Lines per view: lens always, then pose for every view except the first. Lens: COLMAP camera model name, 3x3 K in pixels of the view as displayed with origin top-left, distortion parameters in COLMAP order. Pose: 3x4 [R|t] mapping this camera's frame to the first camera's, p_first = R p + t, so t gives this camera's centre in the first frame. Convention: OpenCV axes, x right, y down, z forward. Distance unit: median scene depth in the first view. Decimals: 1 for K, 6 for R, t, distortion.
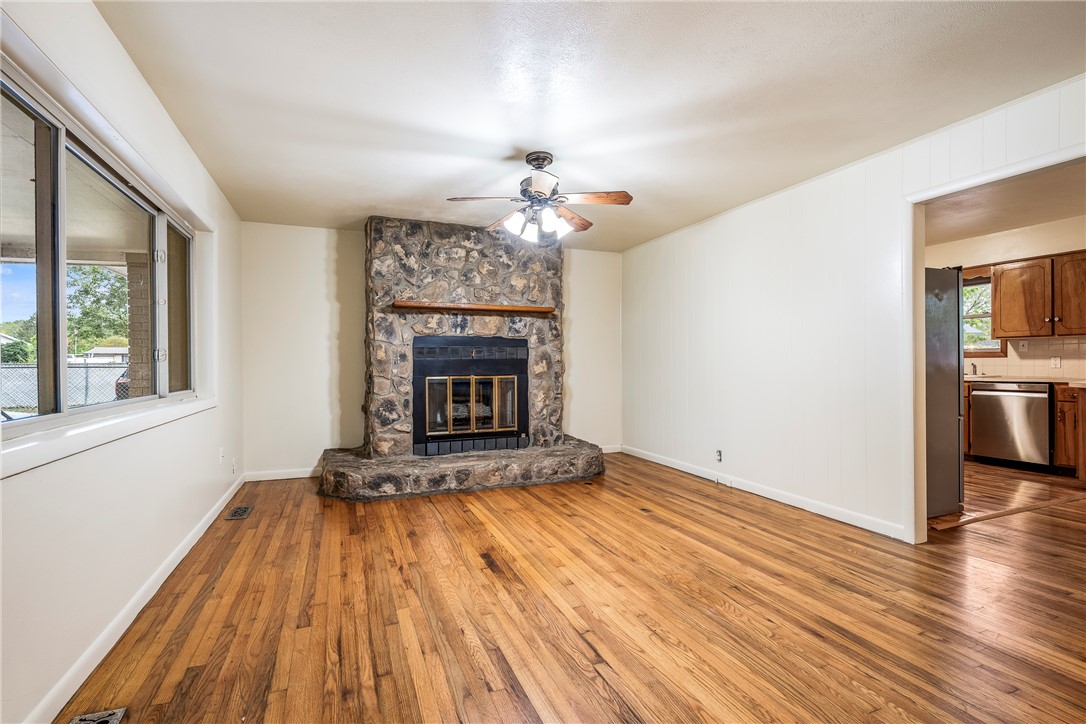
lens RADIAL K [[489.4, 0, 532.1], [0, 489.4, 363.0], [0, 0, 1]] dist [-0.002464, 0.001482]
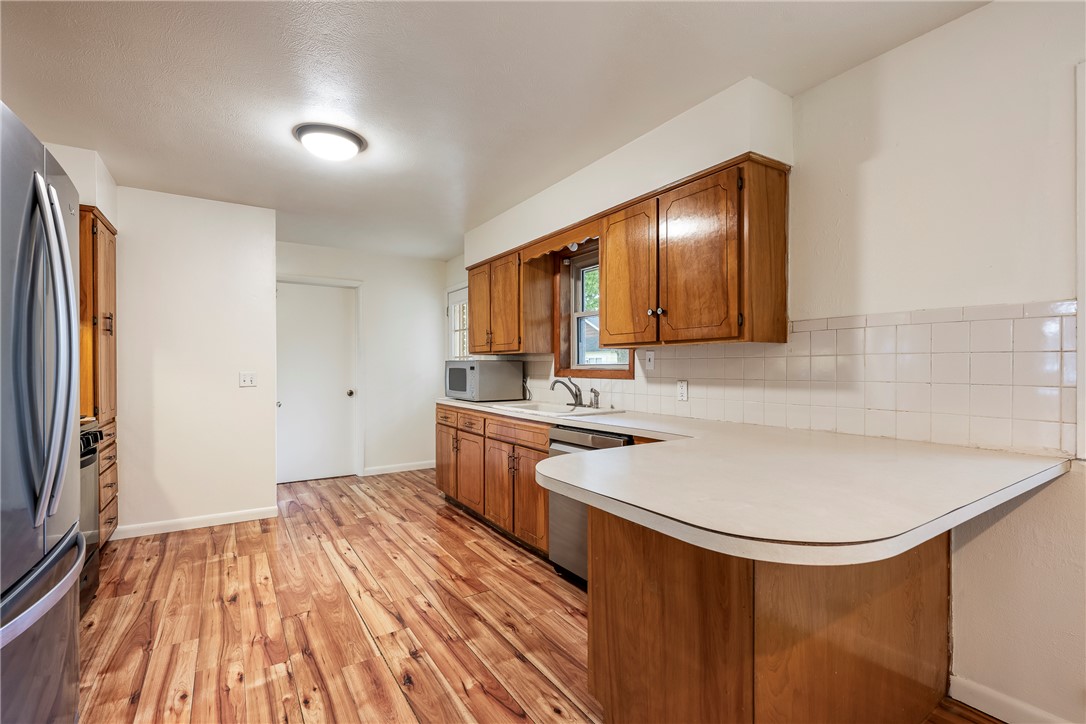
lens RADIAL K [[489.4, 0, 537.2], [0, 489.4, 370.6], [0, 0, 1]] dist [-0.002464, 0.001482]
pose [[0.977580, 0.006563, 0.210464, 0.779287], [-0.006701, 0.999978, -0.000060, -0.022774], [-0.210459, -0.001352, 0.977602, 0.477396]]
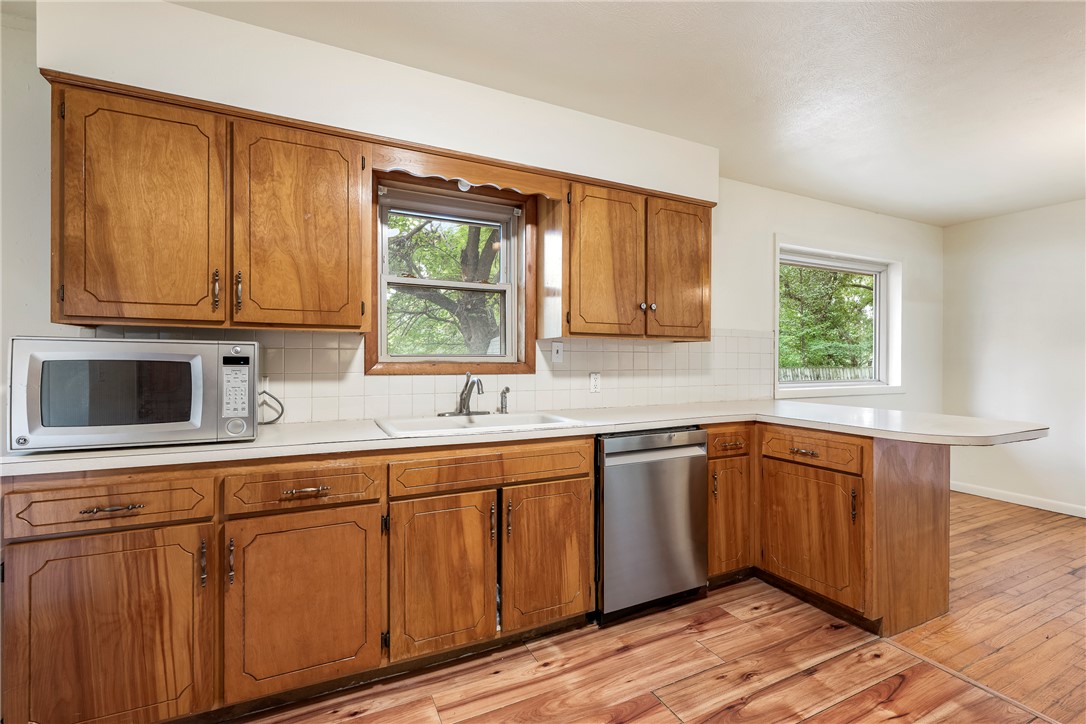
lens RADIAL K [[465.4, 0, 548.9], [0, 465.4, 362.3], [0, 0, 1]] dist [-0.000258, 0.000176]
pose [[-0.092864, 0.008220, 0.995645, 0.518954], [0.003519, 0.999962, -0.007927, -0.021020], [-0.995673, 0.002767, -0.092890, 1.095310]]
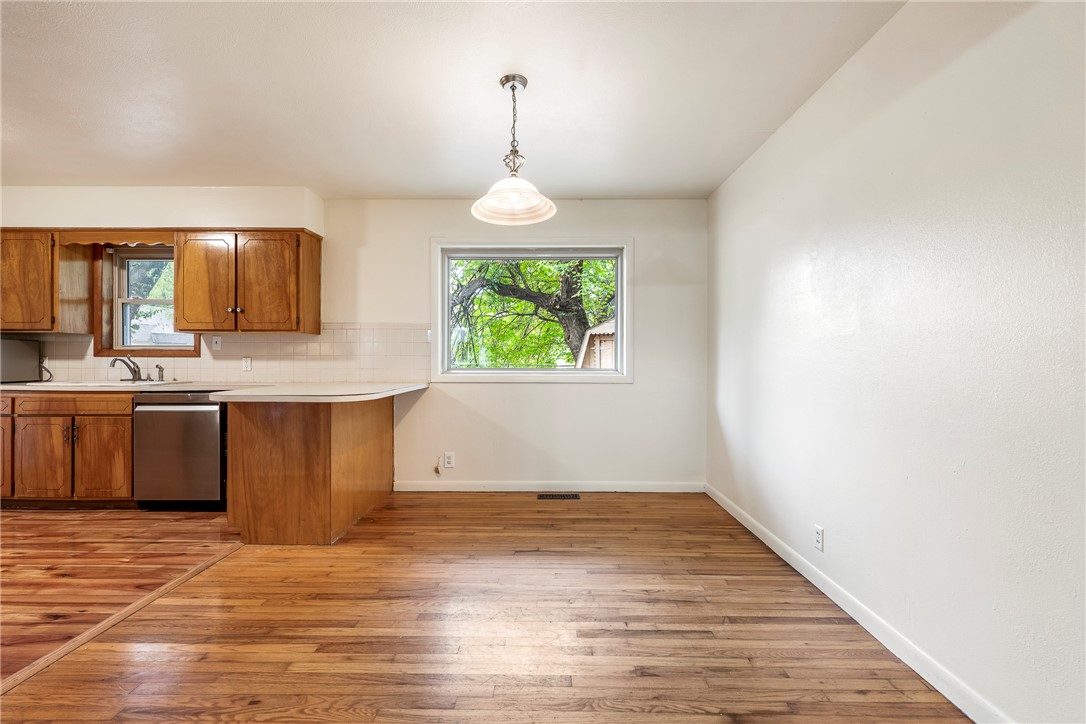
lens RADIAL K [[489.4, 0, 552.2], [0, 489.4, 359.3], [0, 0, 1]] dist [-0.002464, 0.001482]
pose [[0.347800, 0.010125, 0.937514, 0.470875], [-0.000922, 0.999945, -0.010457, -0.000821], [-0.937568, 0.002772, 0.347790, 0.226855]]
